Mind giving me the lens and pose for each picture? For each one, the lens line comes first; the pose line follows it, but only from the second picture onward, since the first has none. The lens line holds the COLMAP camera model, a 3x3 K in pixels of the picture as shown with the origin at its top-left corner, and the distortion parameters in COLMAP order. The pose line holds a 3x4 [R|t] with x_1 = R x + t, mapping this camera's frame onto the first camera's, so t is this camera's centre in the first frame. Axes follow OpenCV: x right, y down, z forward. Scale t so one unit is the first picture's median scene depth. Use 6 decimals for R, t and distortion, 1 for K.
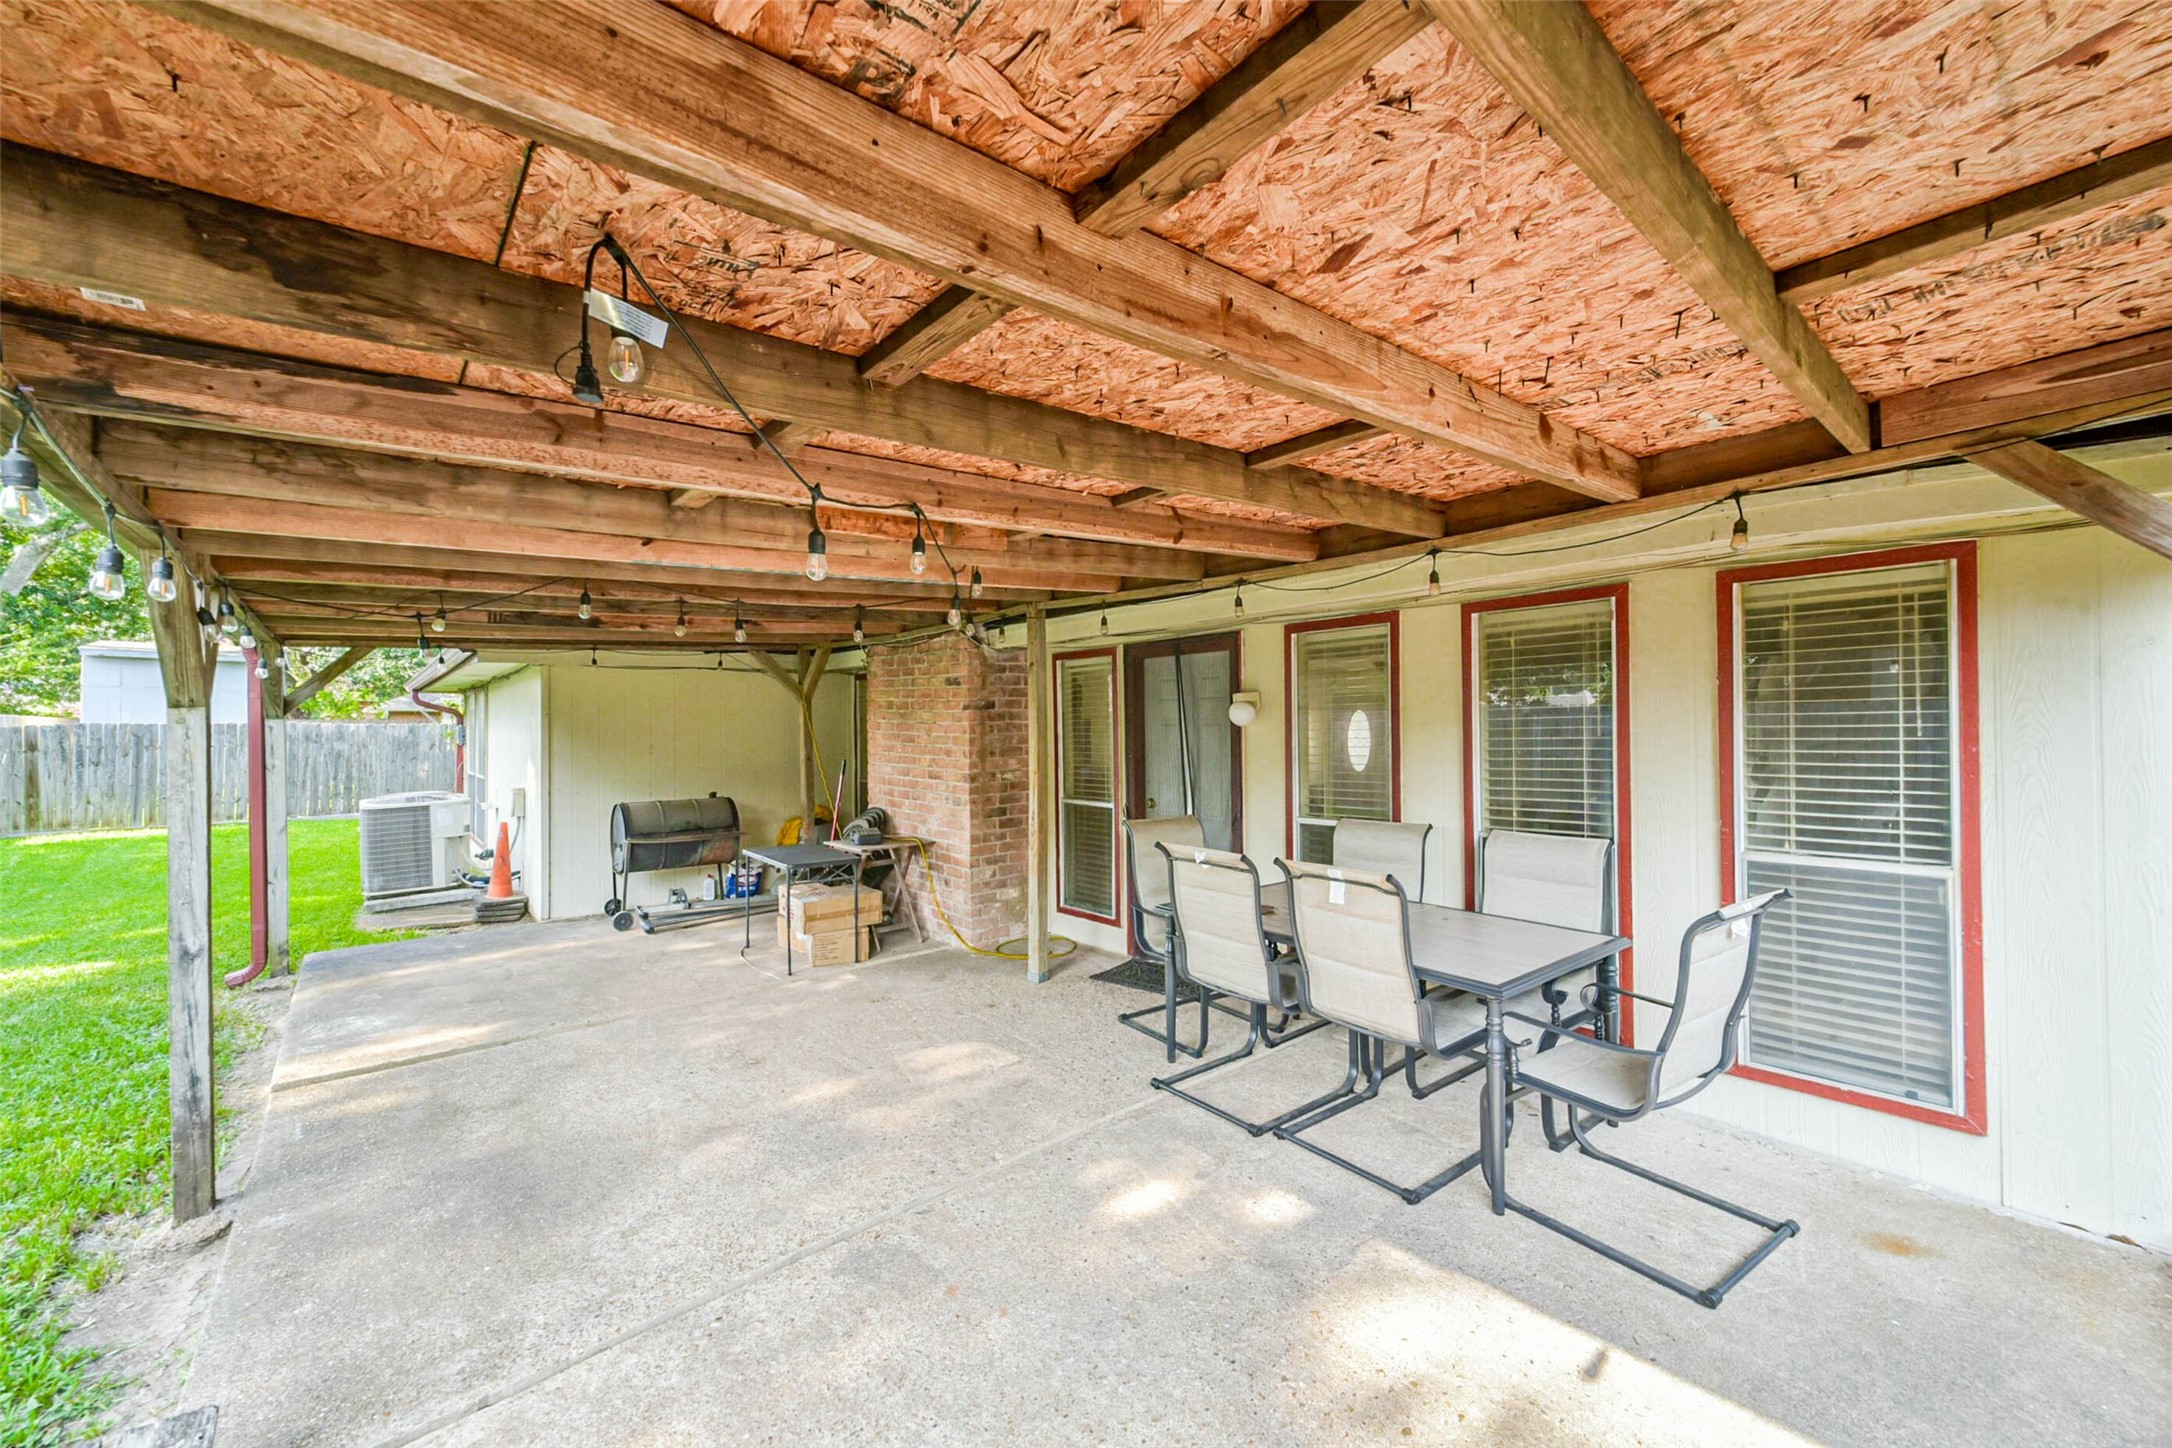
lens RADIAL K [[847.5, 0, 1096.6], [0, 847.5, 714.0], [0, 0, 1]] dist [0.022401, 0.000853]
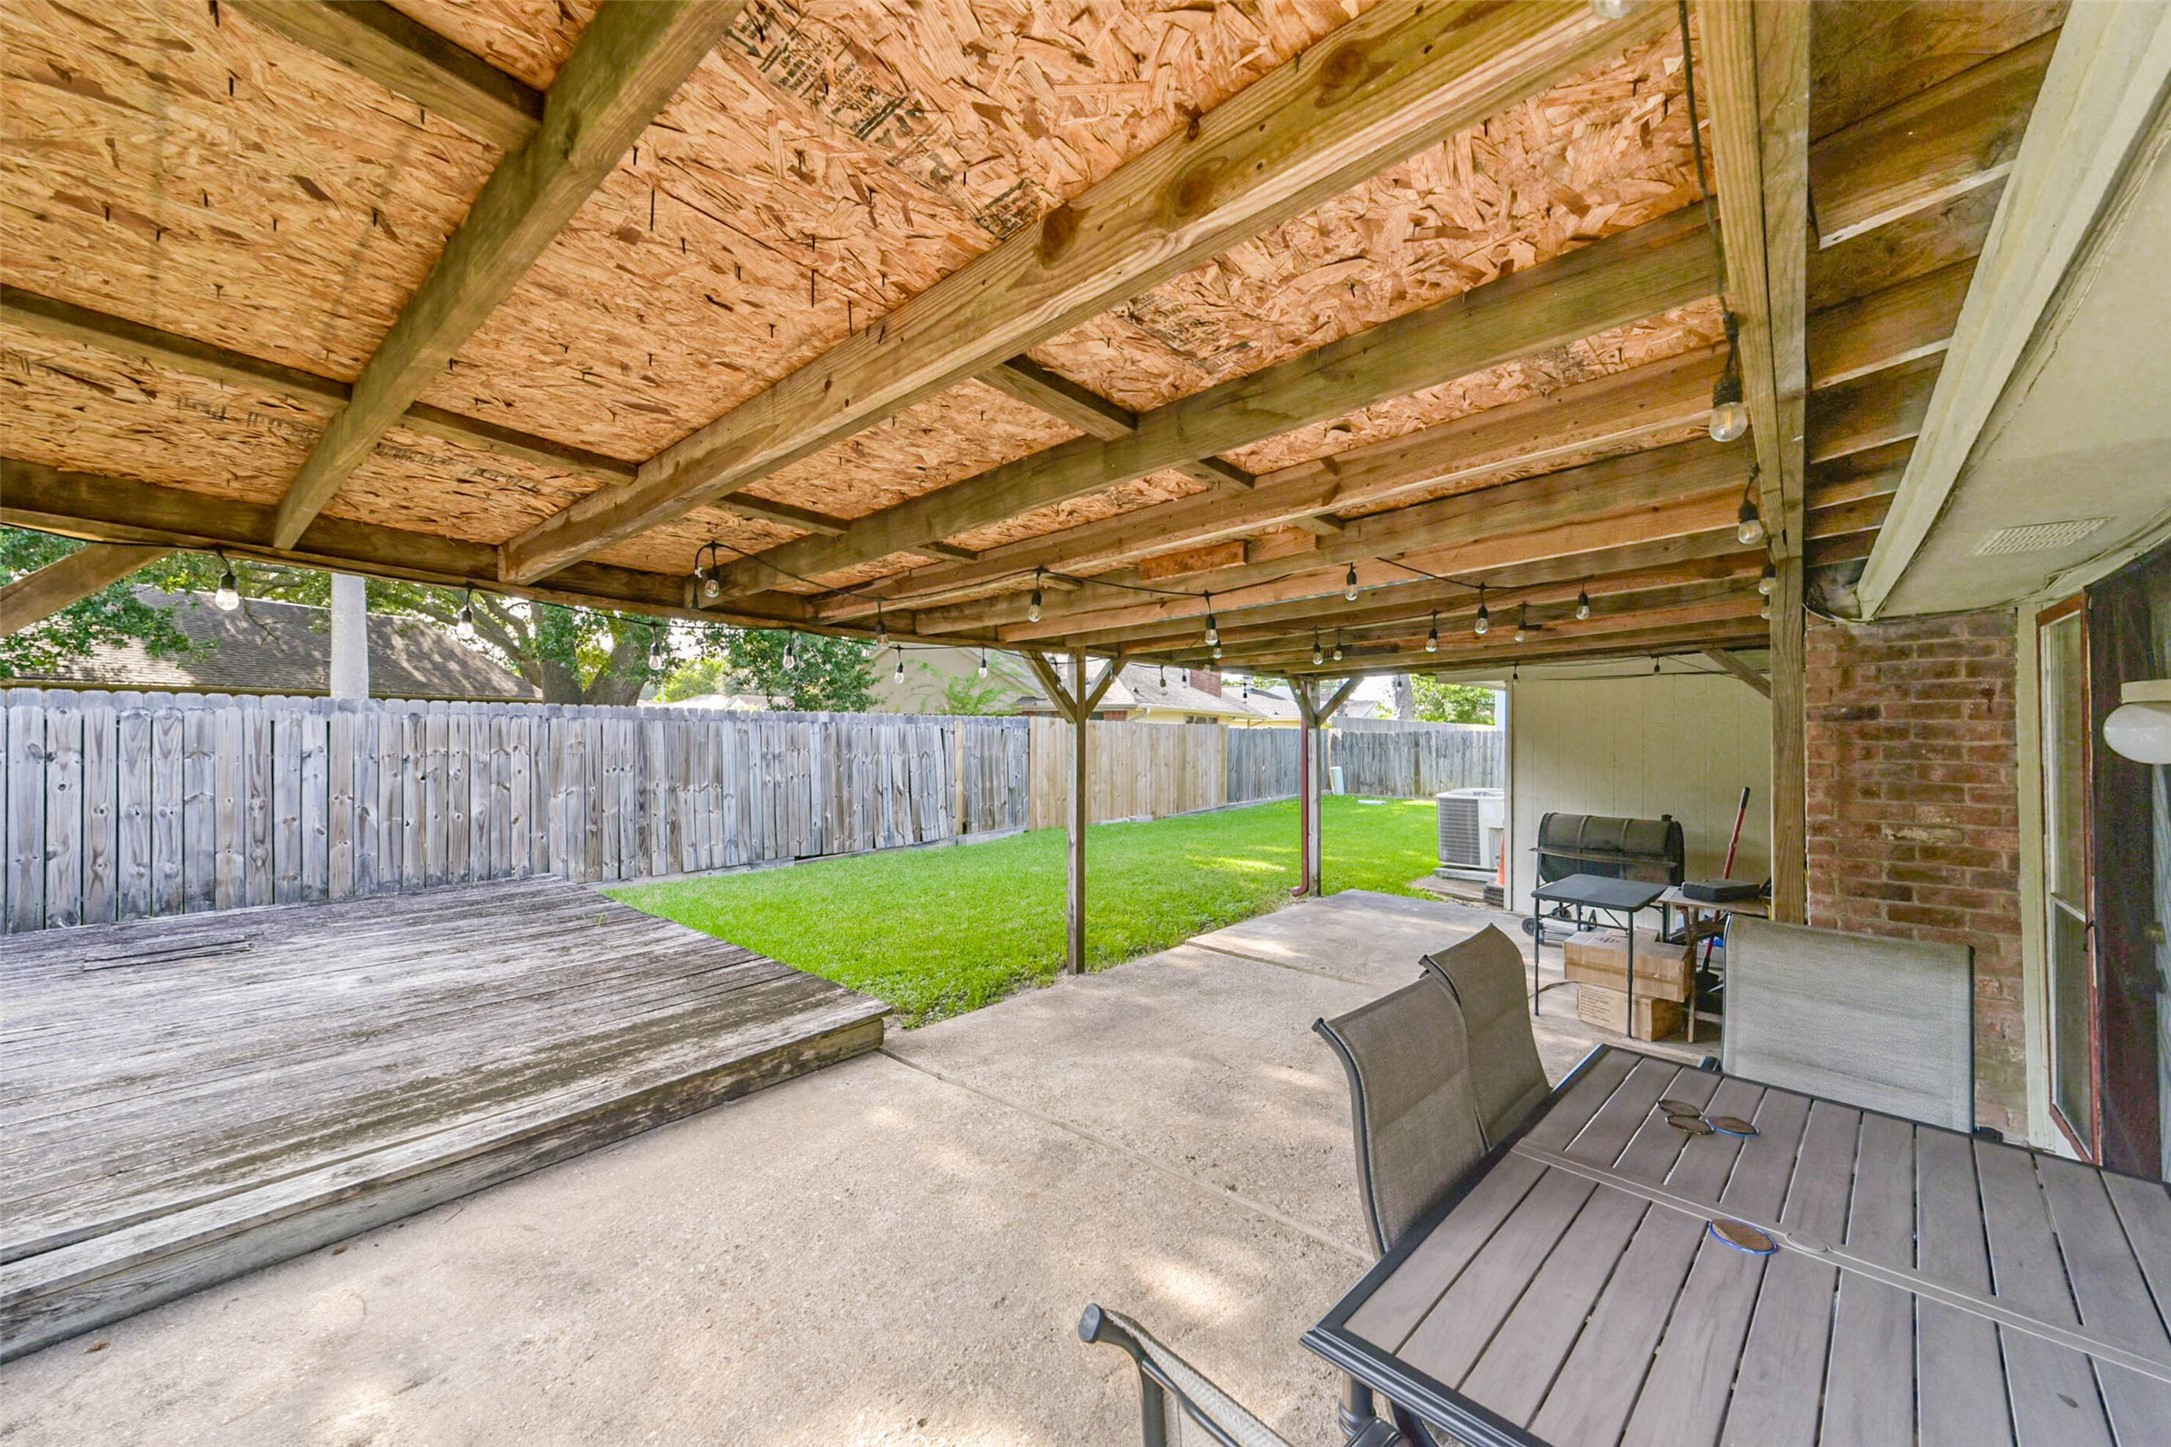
lens RADIAL K [[809.5, 0, 1071.4], [0, 809.5, 733.3], [0, 0, 1]] dist [0.030218, -0.000118]
pose [[0.129341, 0.011577, -0.991533, 0.535235], [0.003706, 0.999919, 0.012158, -0.007812], [0.991593, -0.005247, 0.129288, 0.477005]]
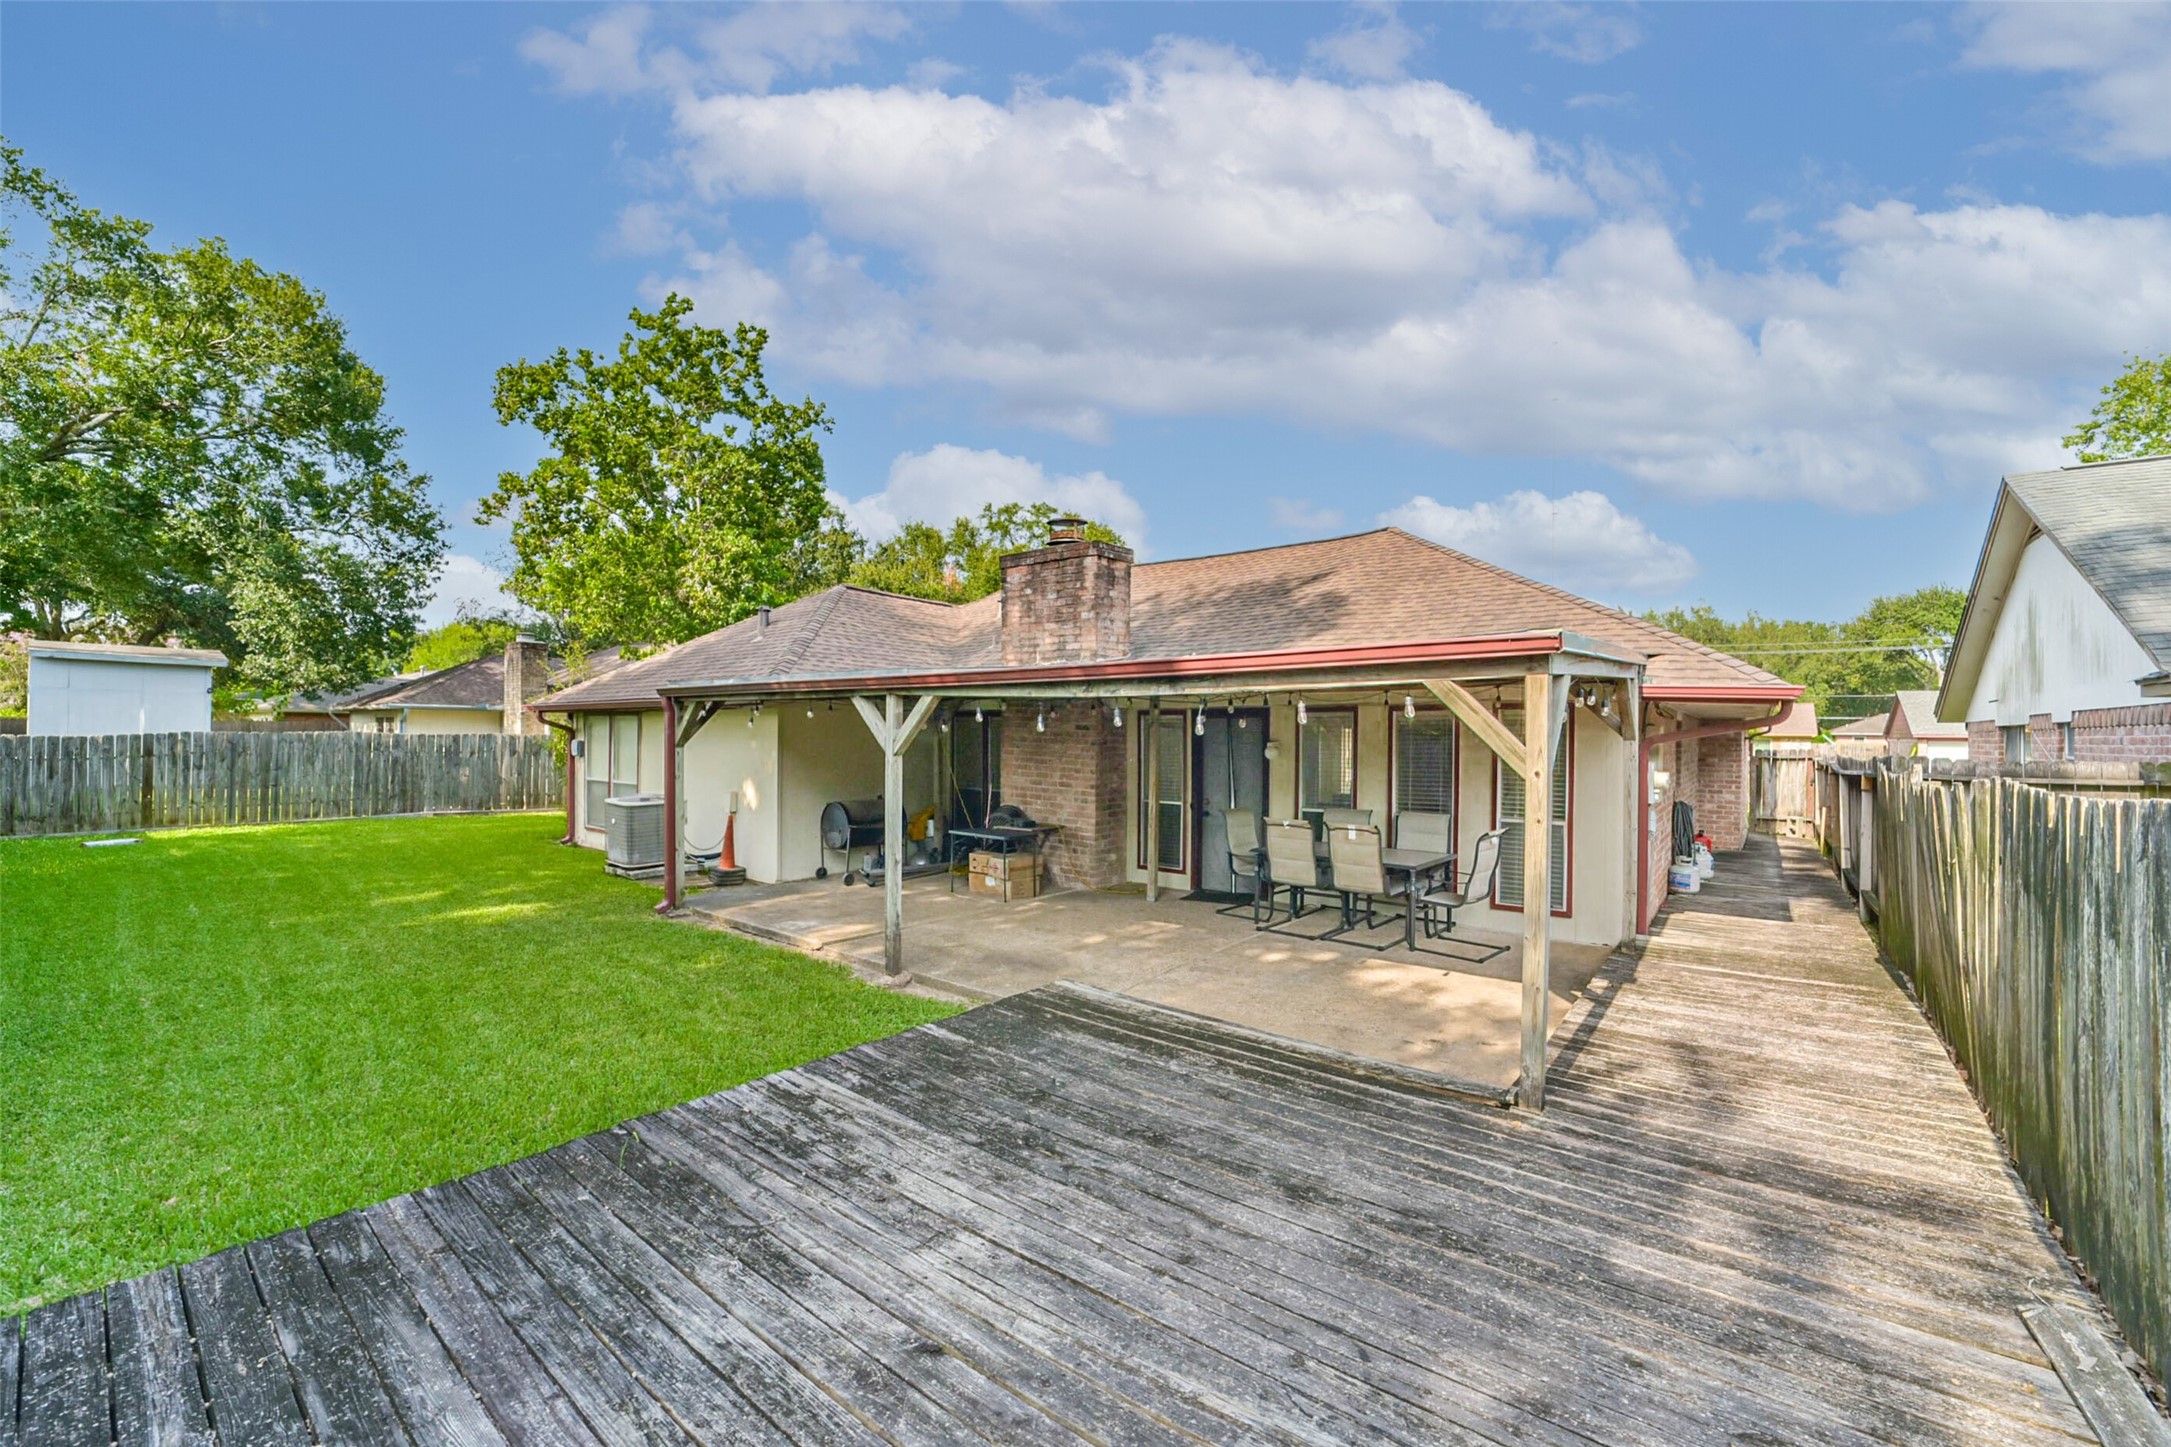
lens RADIAL K [[937.5, 0, 1080.9], [0, 937.5, 715.4], [0, 0, 1]] dist [-0.015528, -0.000121]
pose [[0.980943, 0.016968, 0.193553, -0.740243], [-0.017715, 0.999841, 0.002133, -0.092317], [-0.193486, -0.005521, 0.981088, -1.089714]]
